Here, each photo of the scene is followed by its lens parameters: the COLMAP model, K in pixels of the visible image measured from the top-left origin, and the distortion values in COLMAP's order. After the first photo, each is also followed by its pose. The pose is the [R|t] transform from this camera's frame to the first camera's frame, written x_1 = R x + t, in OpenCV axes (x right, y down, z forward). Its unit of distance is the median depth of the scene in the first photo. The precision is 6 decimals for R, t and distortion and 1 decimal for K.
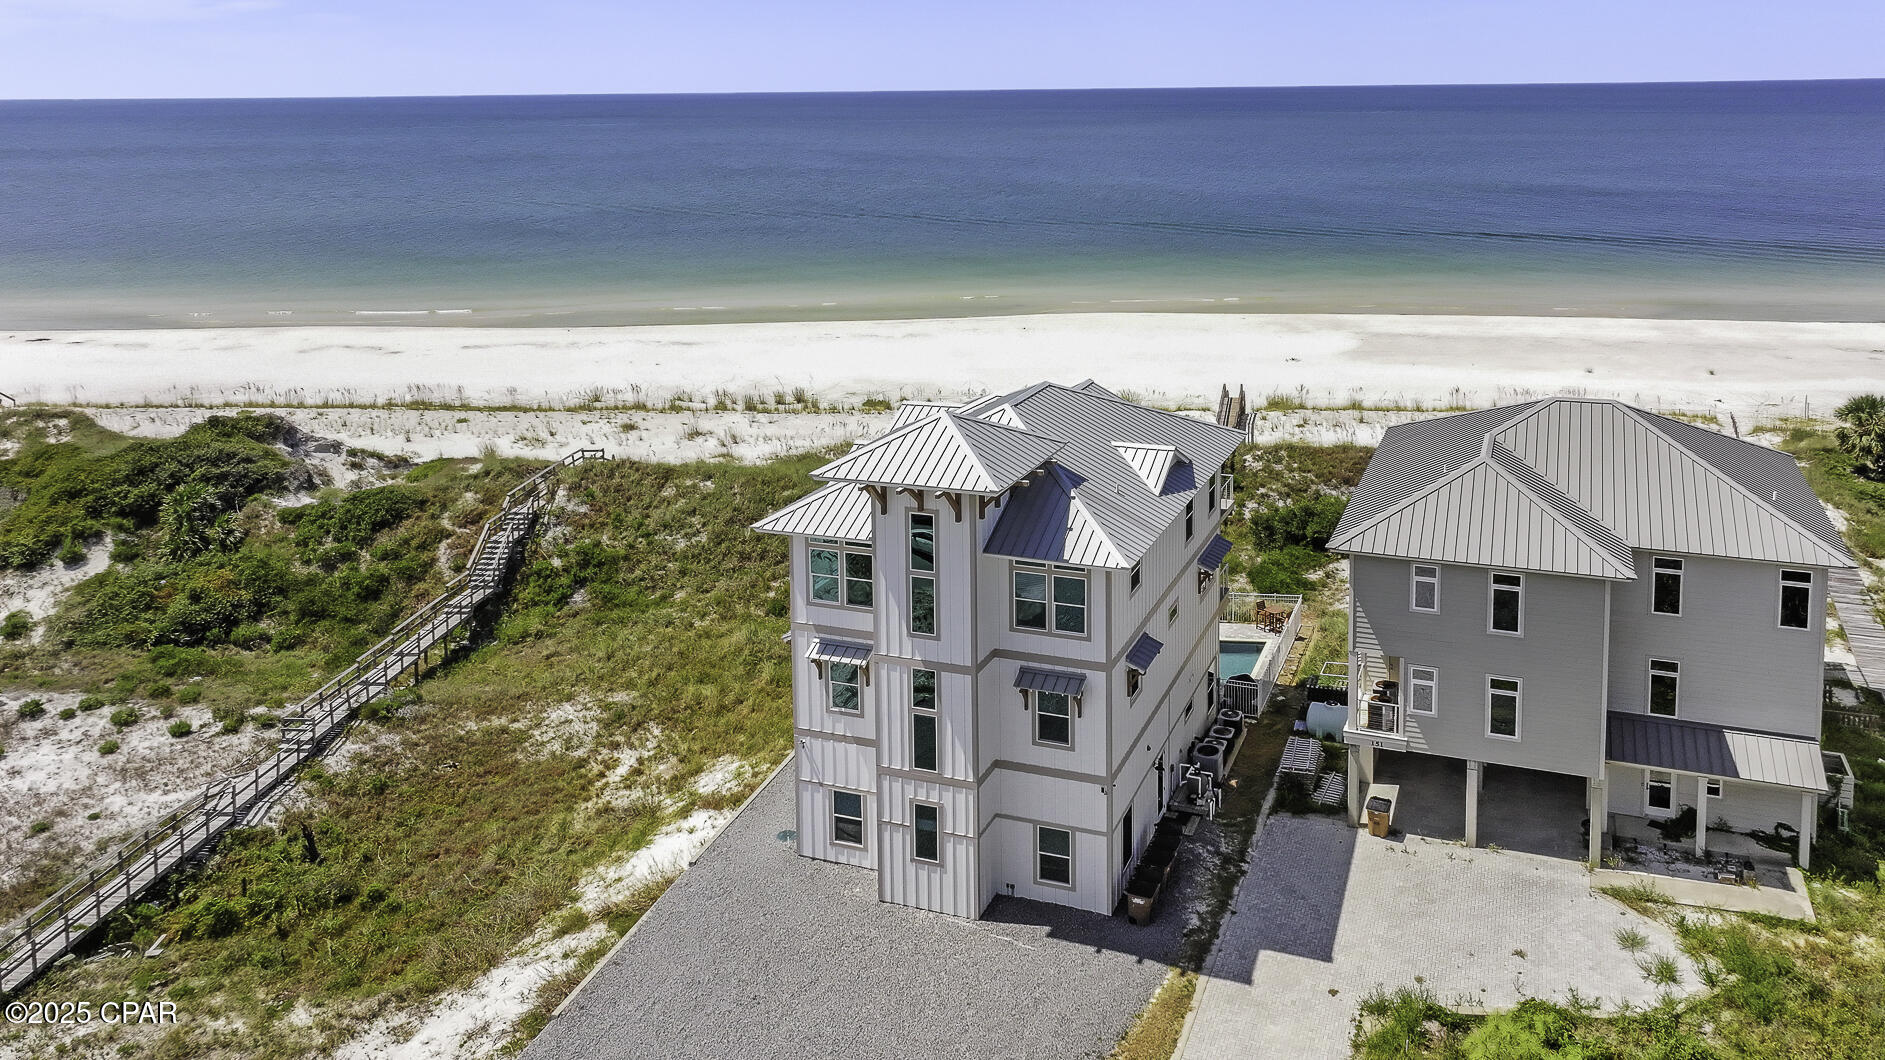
lens RADIAL K [[1461.1, 0, 895.5], [0, 1461.1, 262.5], [0, 0, 1]] dist [0.001391, -0.001711]
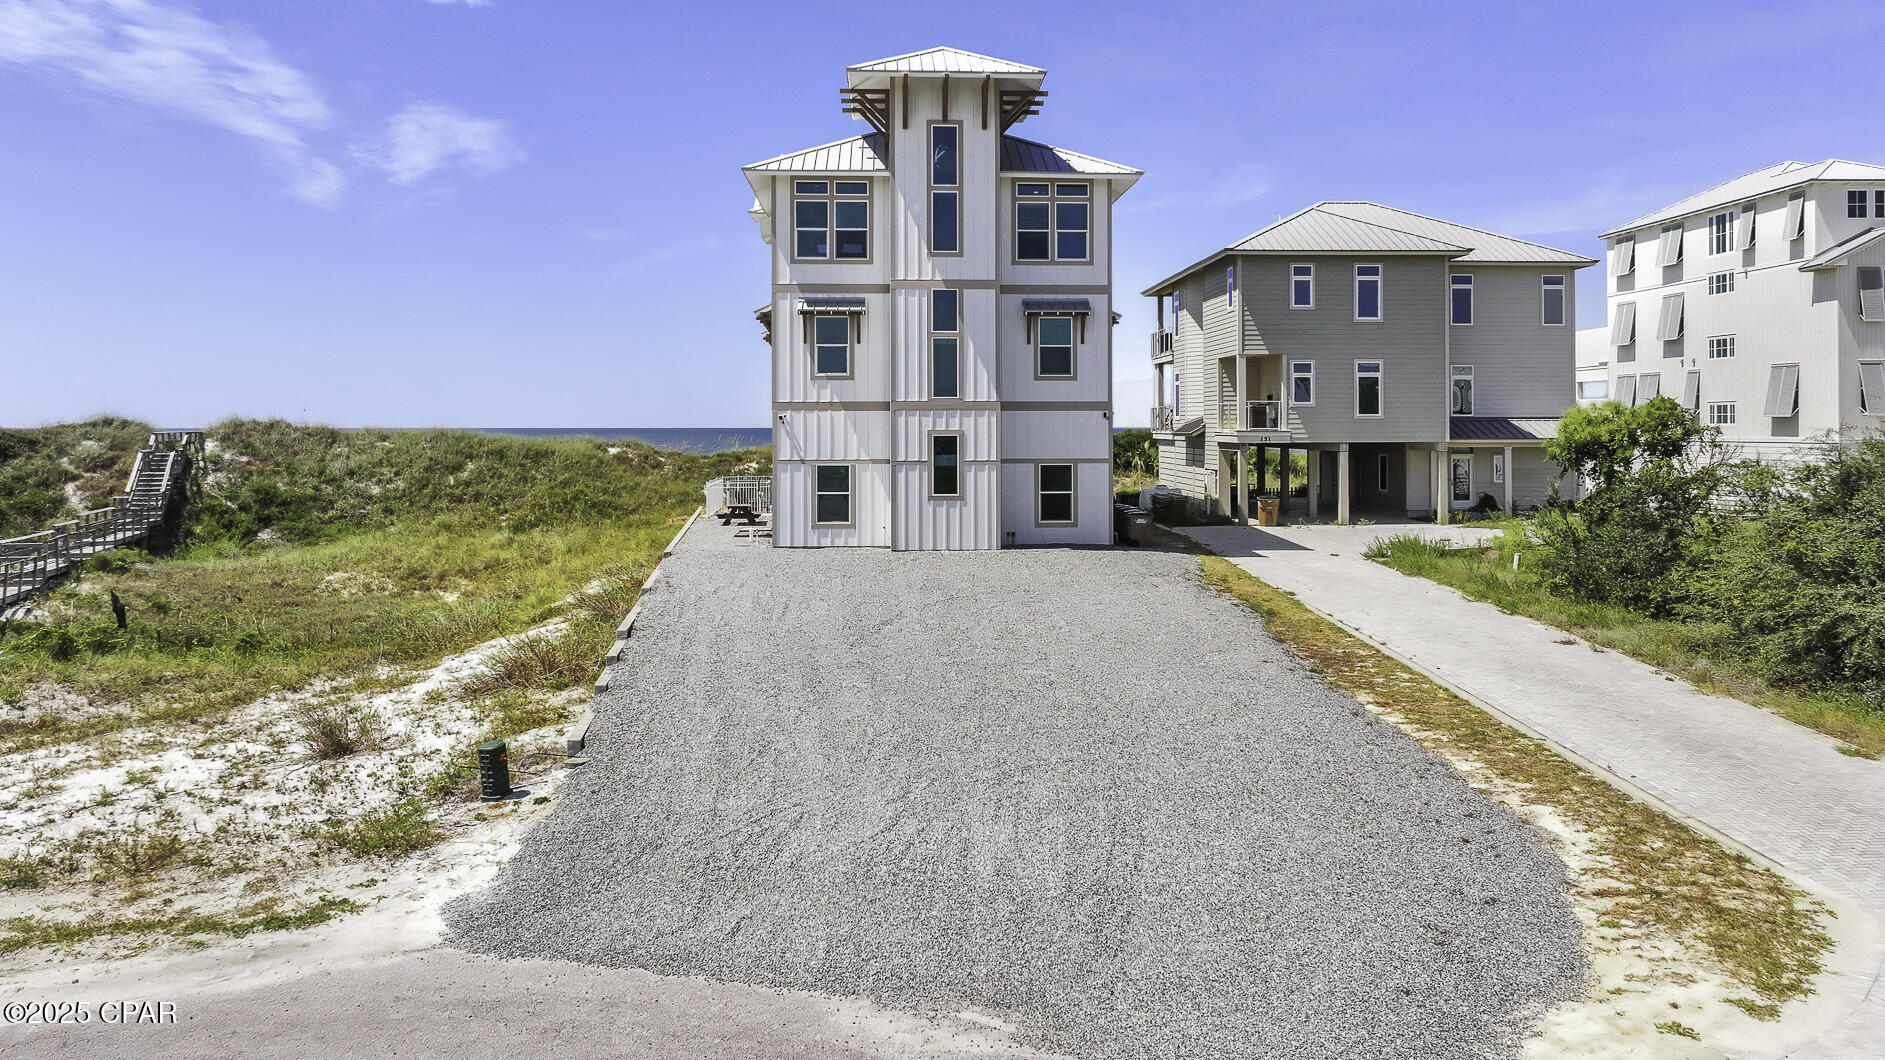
lens RADIAL K [[1504.5, 0, 959.4], [0, 1504.5, 378.0], [0, 0, 1]] dist [-0.000427, 0.001917]
pose [[0.909032, 0.002153, 0.416721, -0.355665], [0.040311, 0.994843, -0.093074, 0.390222], [-0.414772, 0.101406, 0.904257, 0.077078]]
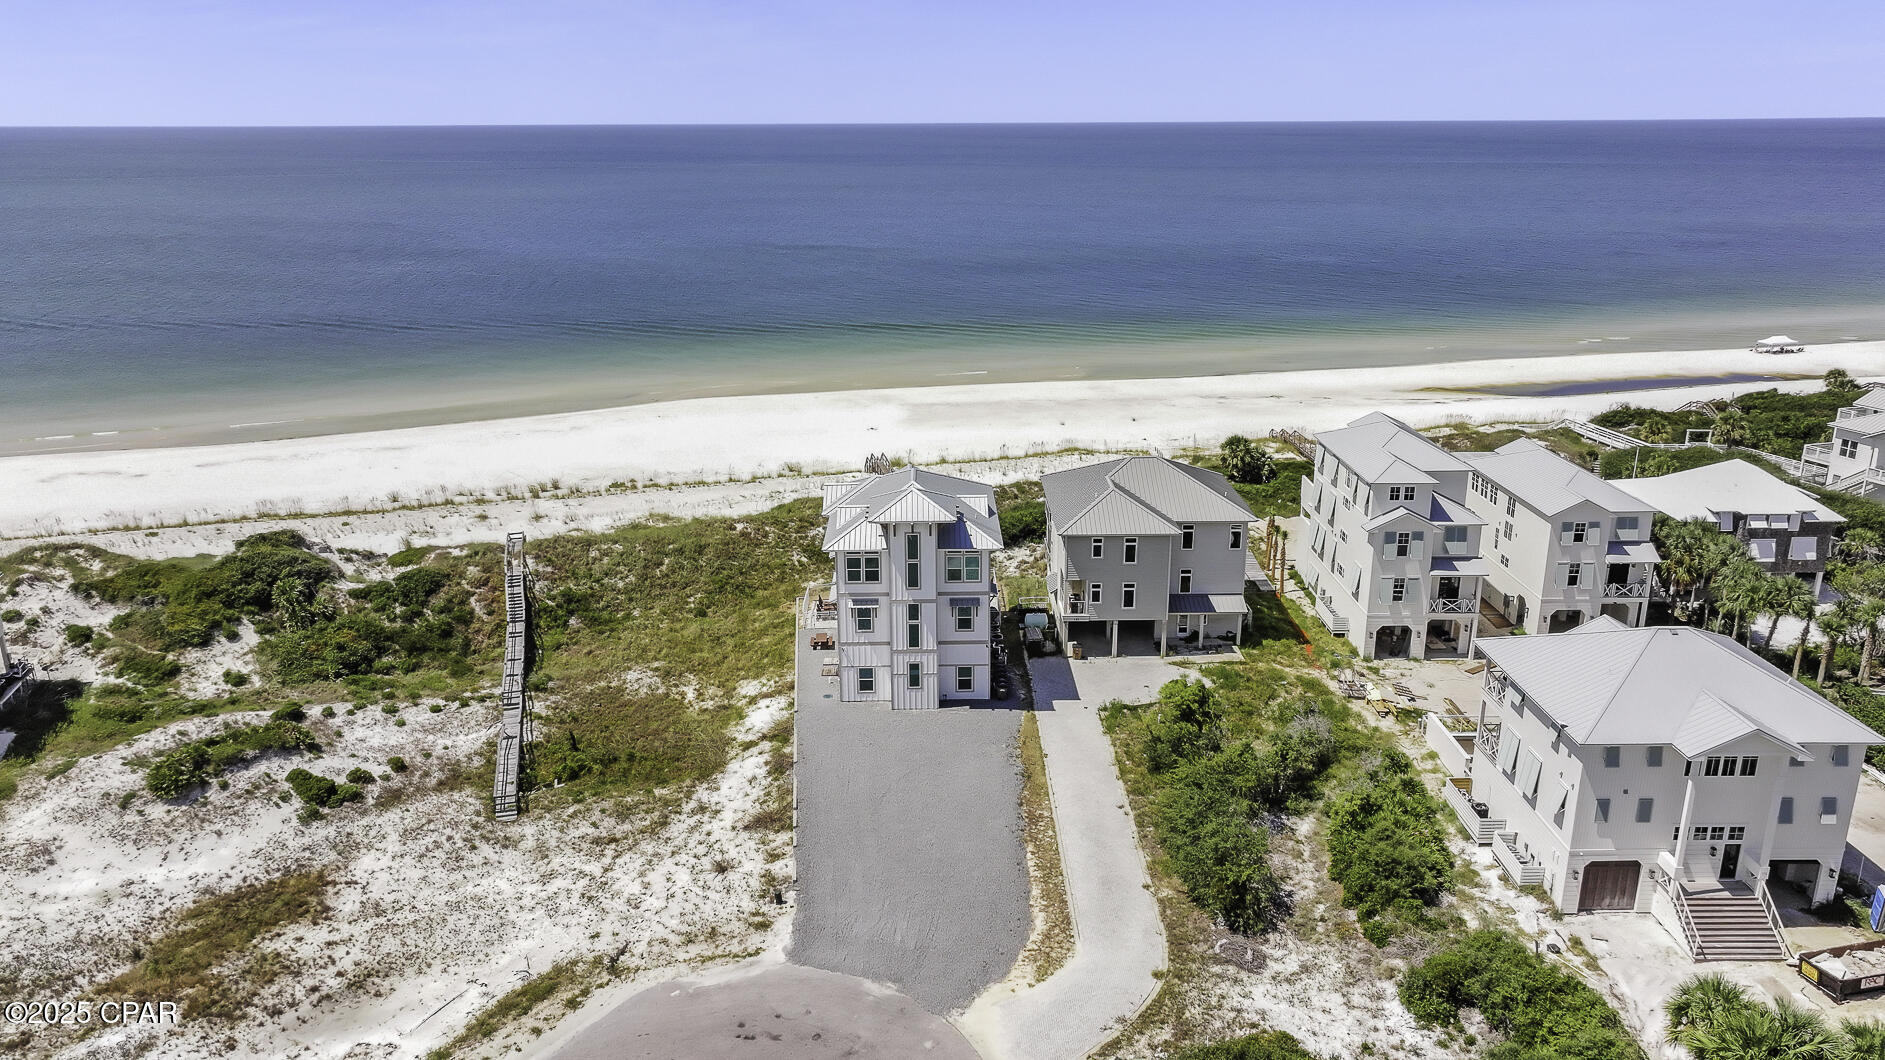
lens RADIAL K [[1288.6, 0, 943.3], [0, 1288.6, 619.7], [0, 0, 1]] dist [-0.006563, -0.002058]
pose [[0.921442, -0.121114, 0.369155, -0.602634], [0.038319, 0.973867, 0.223863, -0.122748], [-0.386621, -0.192131, 0.902003, -0.718667]]
